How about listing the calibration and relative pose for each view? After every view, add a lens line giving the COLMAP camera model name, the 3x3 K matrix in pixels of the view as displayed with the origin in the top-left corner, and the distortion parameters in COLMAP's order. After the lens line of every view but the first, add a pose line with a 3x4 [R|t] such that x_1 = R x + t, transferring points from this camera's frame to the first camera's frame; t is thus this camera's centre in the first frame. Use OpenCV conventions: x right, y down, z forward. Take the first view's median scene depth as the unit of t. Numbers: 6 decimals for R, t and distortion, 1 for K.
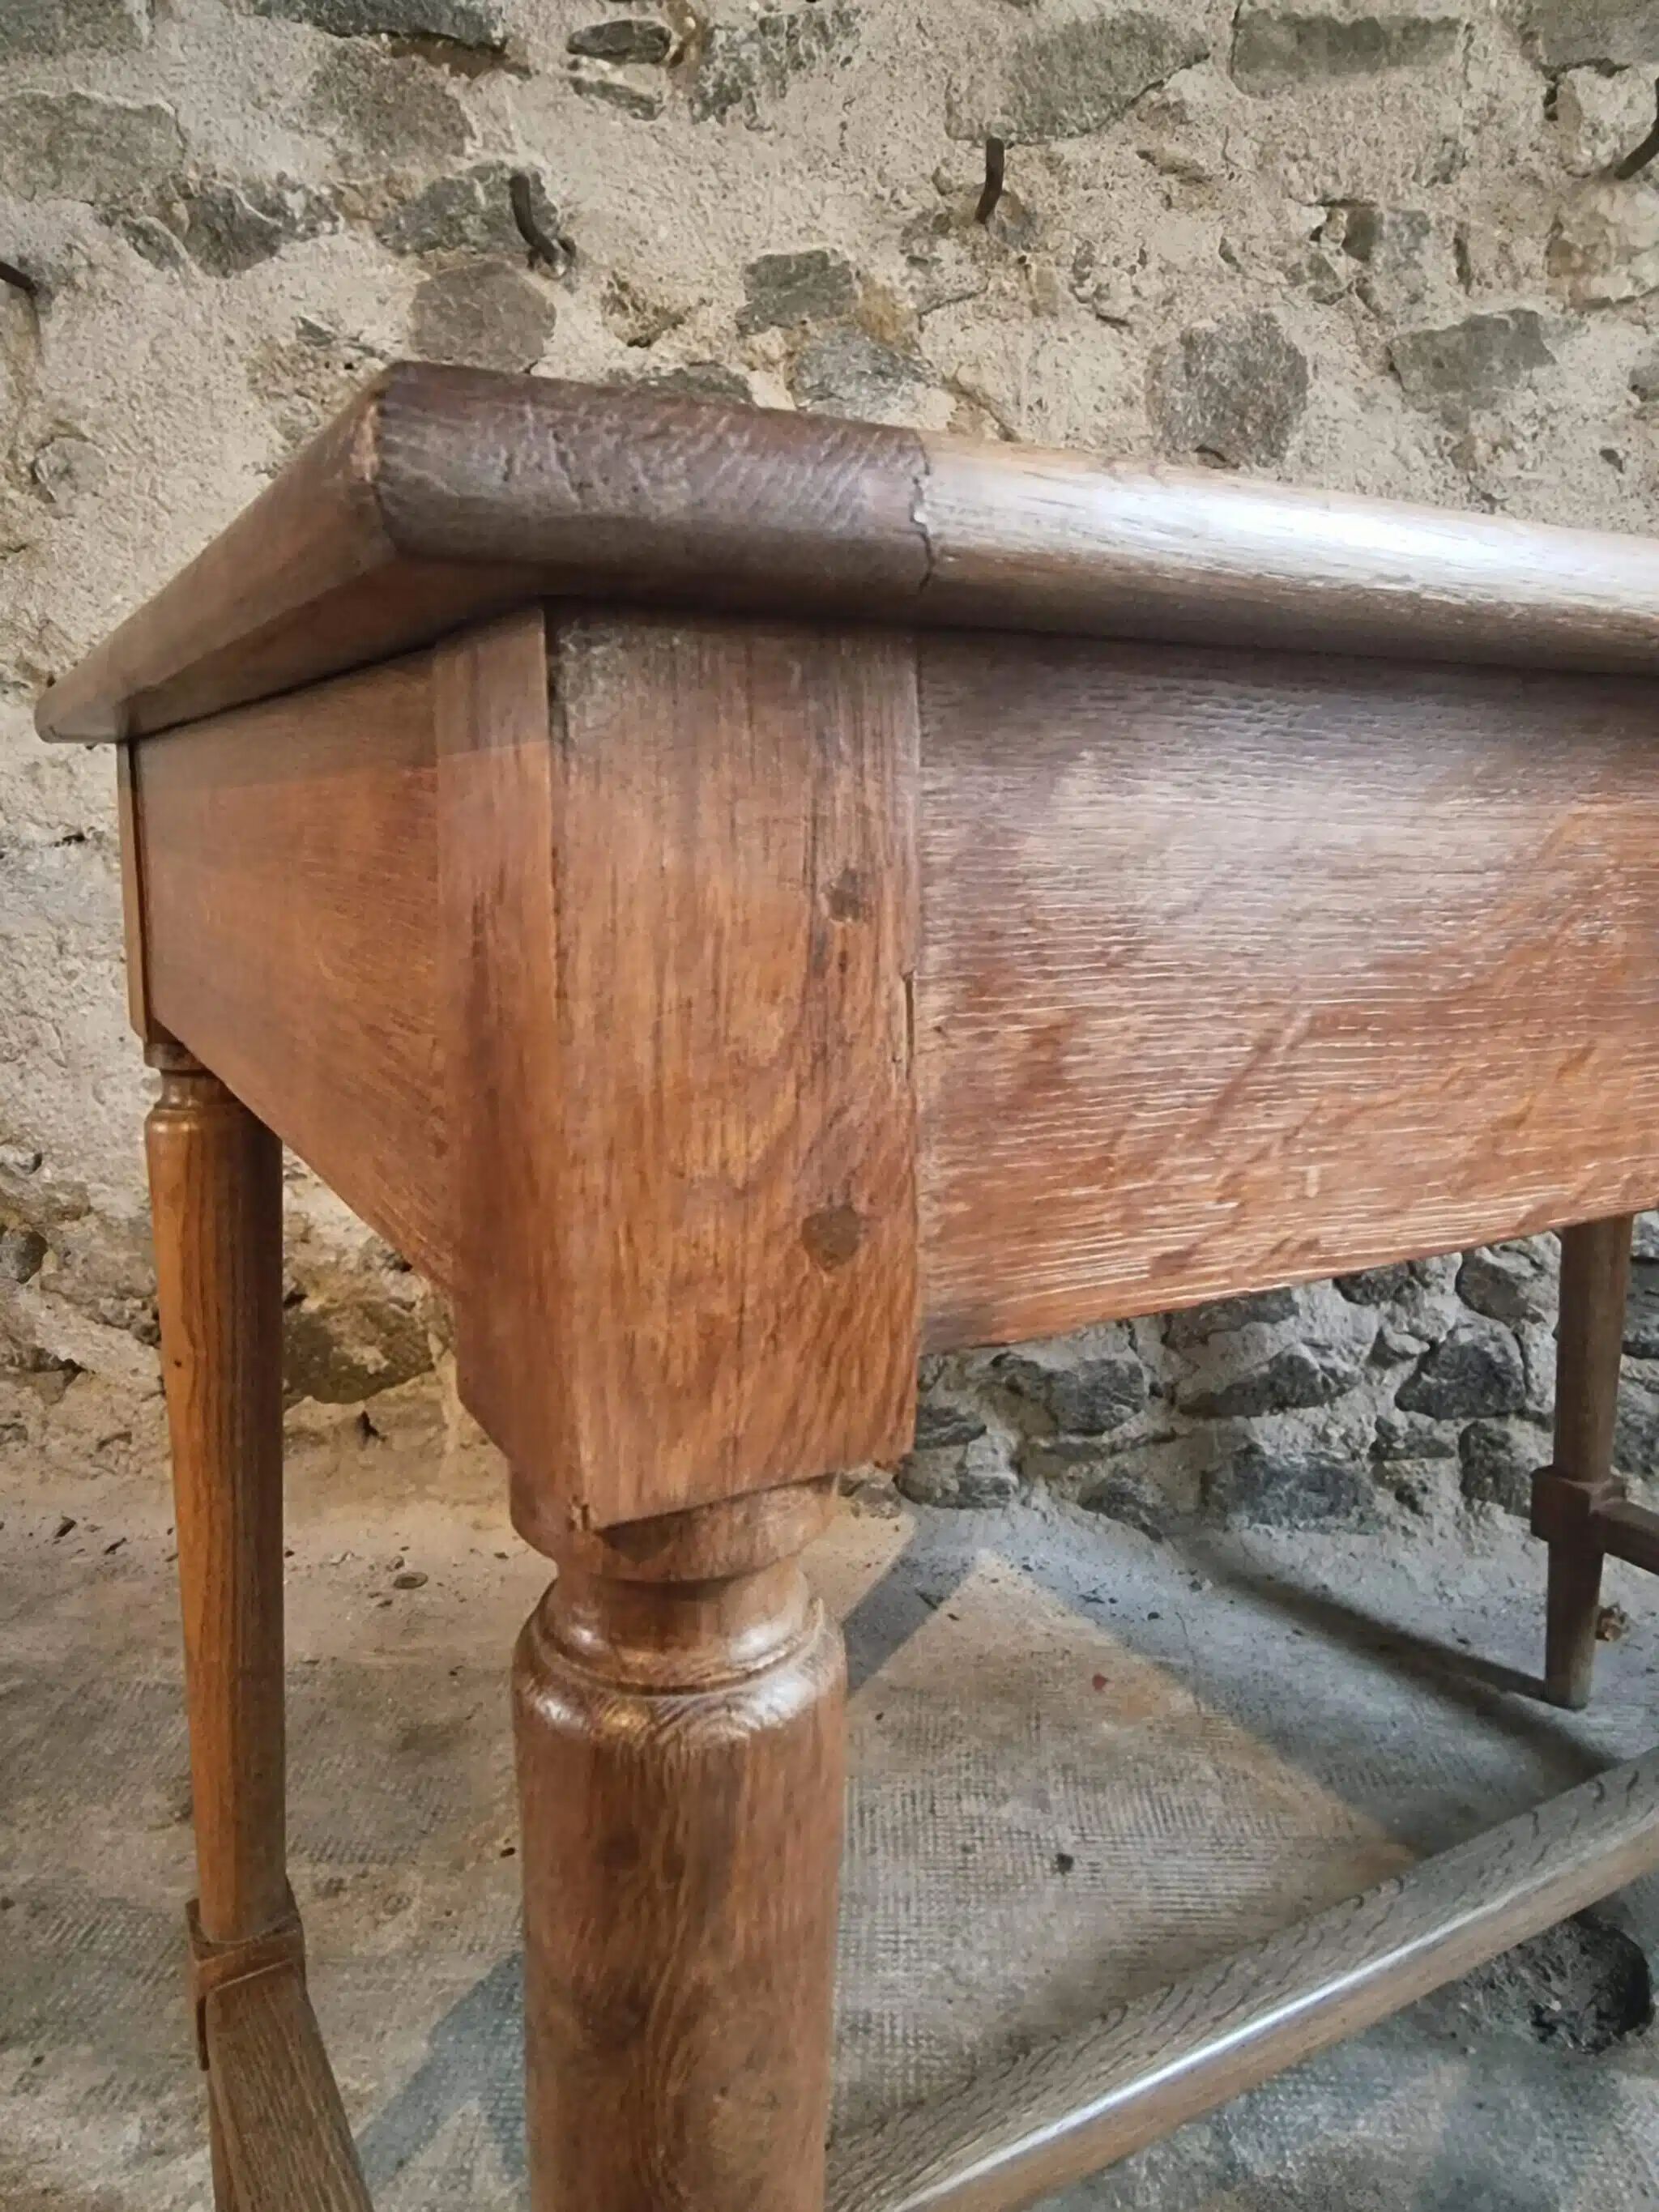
lens RADIAL K [[1563.3, 0, 830.0], [0, 1563.3, 979.6], [0, 0, 1]] dist [0.000619, -0.001707]
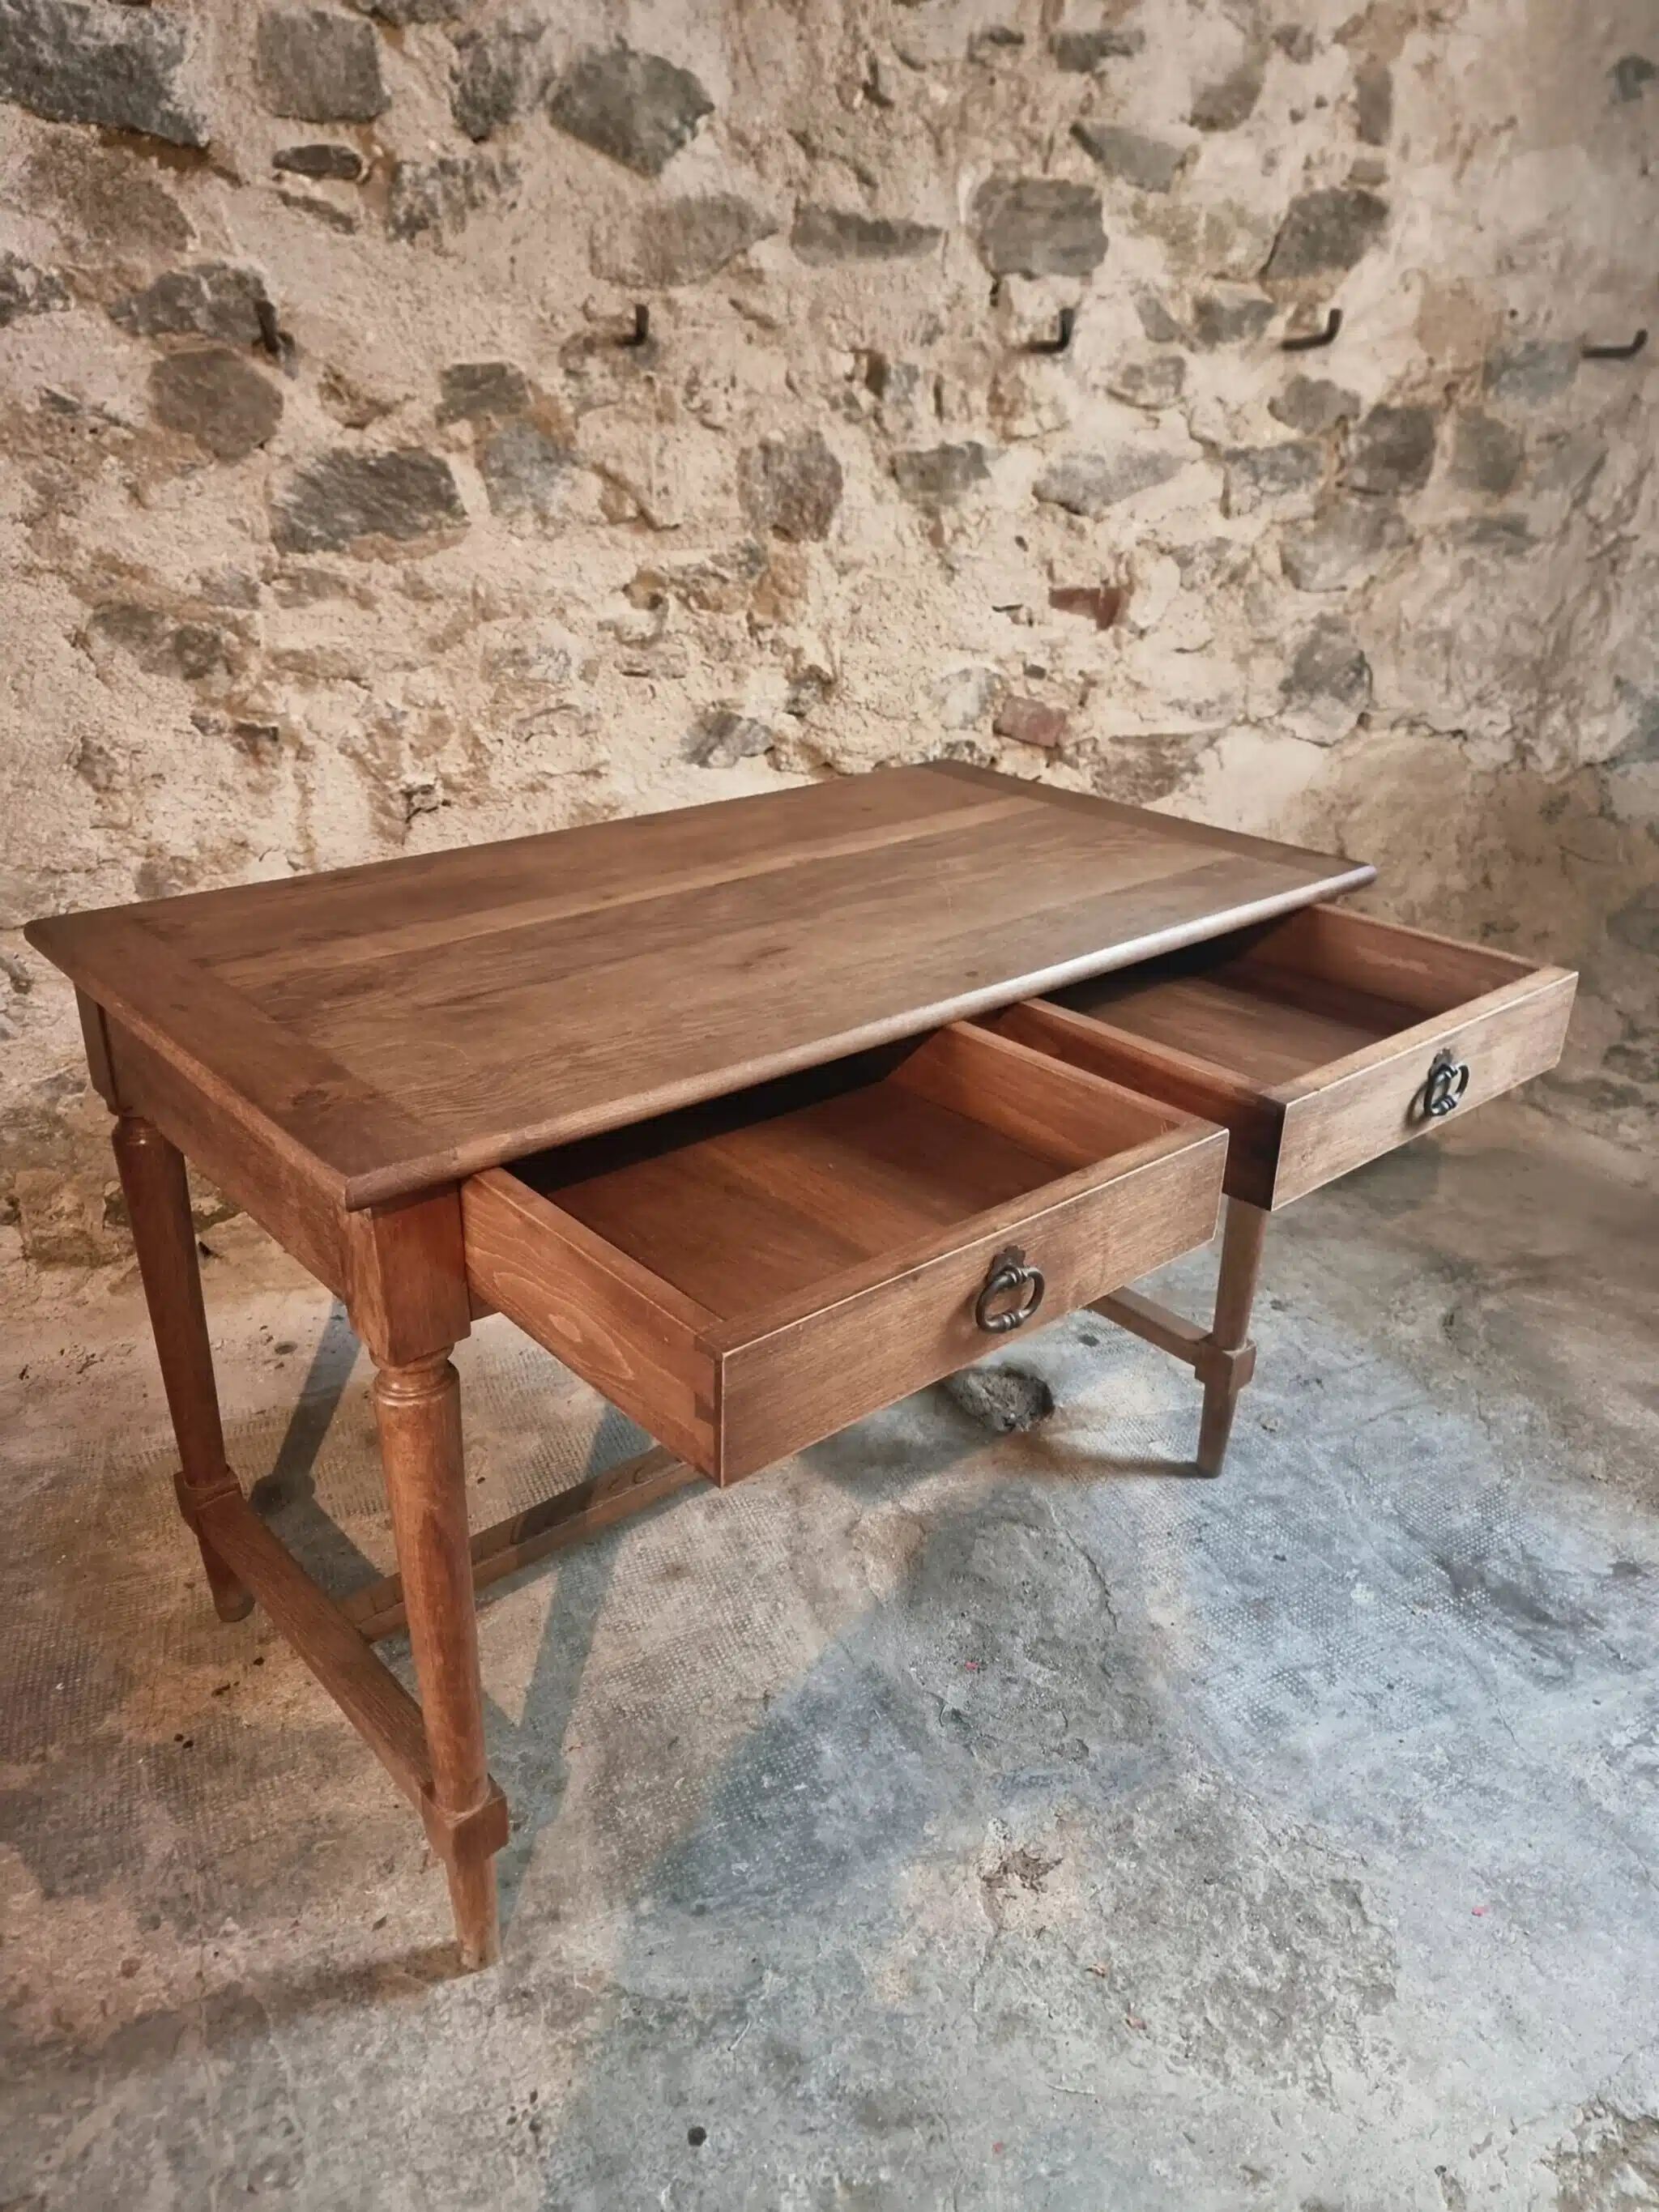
lens RADIAL K [[1547.2, 0, 814.3], [0, 1547.2, 1093.8], [0, 0, 1]] dist [0.064630, -0.062403]
pose [[0.906752, -0.150709, 0.393811, -0.367393], [0.020818, 0.948807, 0.315169, -0.289425], [-0.421150, -0.277582, 0.863470, -0.396155]]
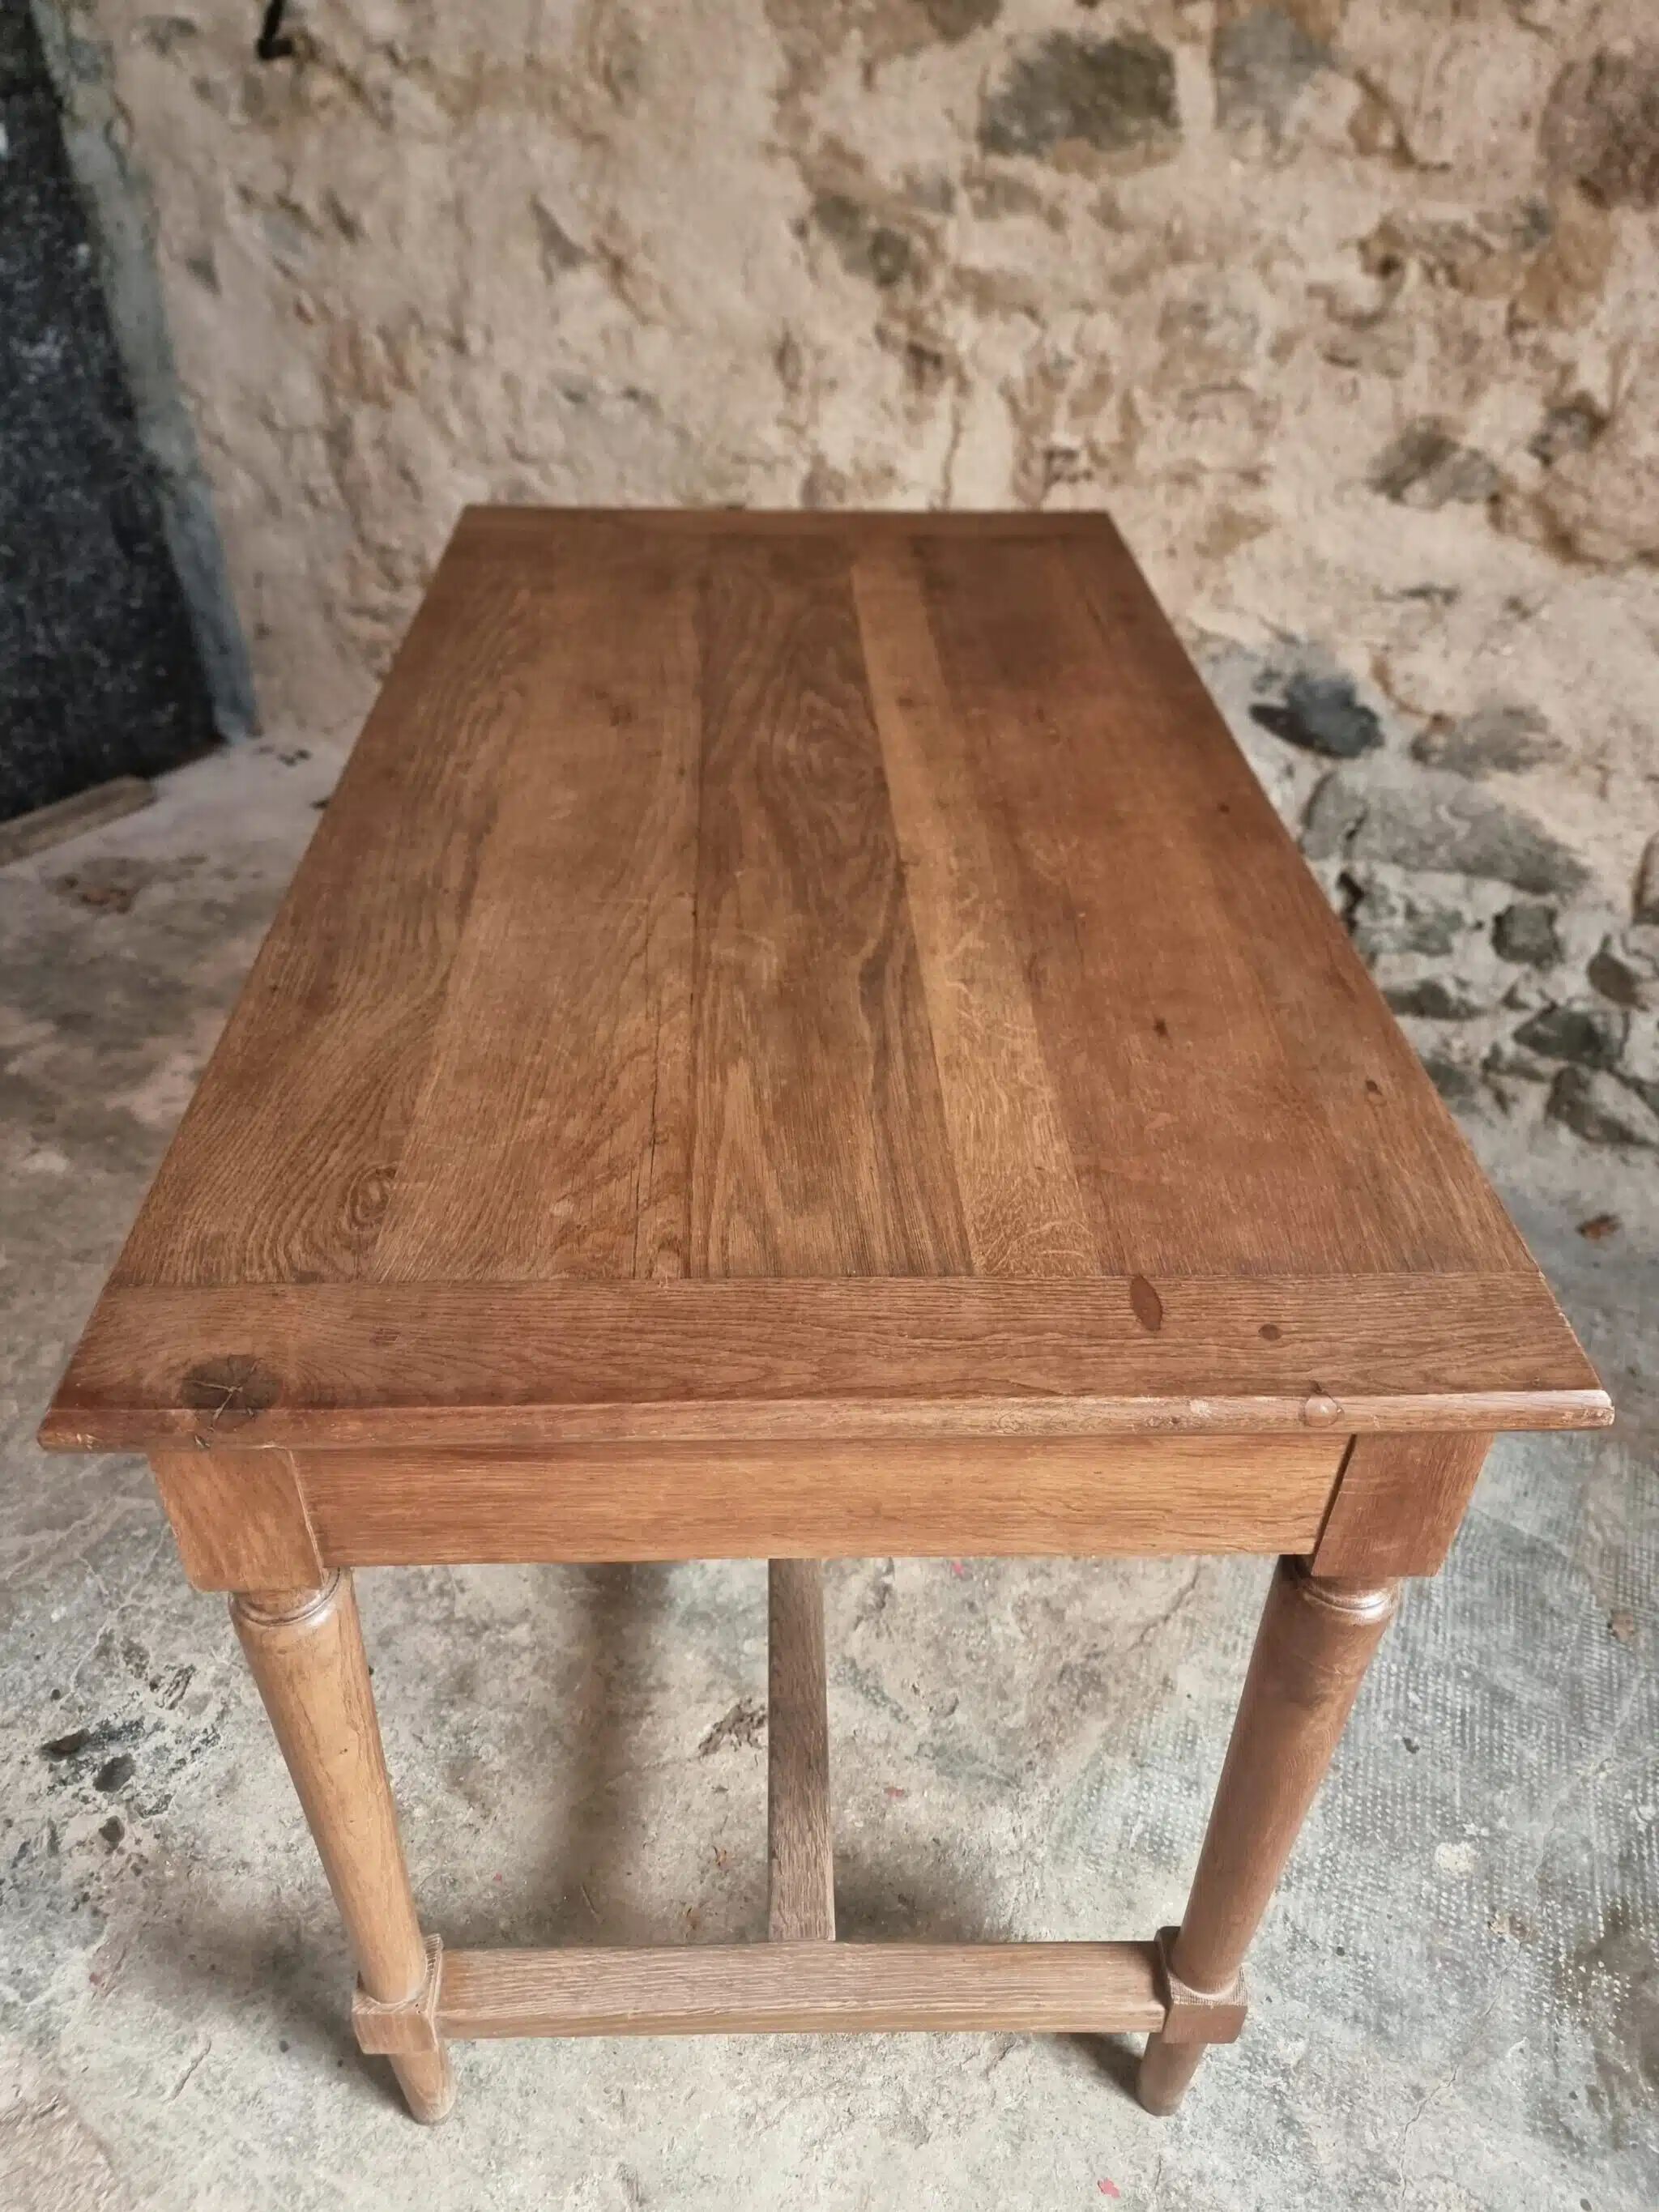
lens RADIAL K [[1581.4, 0, 808.5], [0, 1581.4, 1099.2], [0, 0, 1]] dist [0.056426, -0.061642]
pose [[0.908116, 0.277577, -0.313492, 0.266130], [-0.080246, 0.850187, 0.520330, -0.326278], [0.410958, -0.447363, 0.794342, -0.307936]]
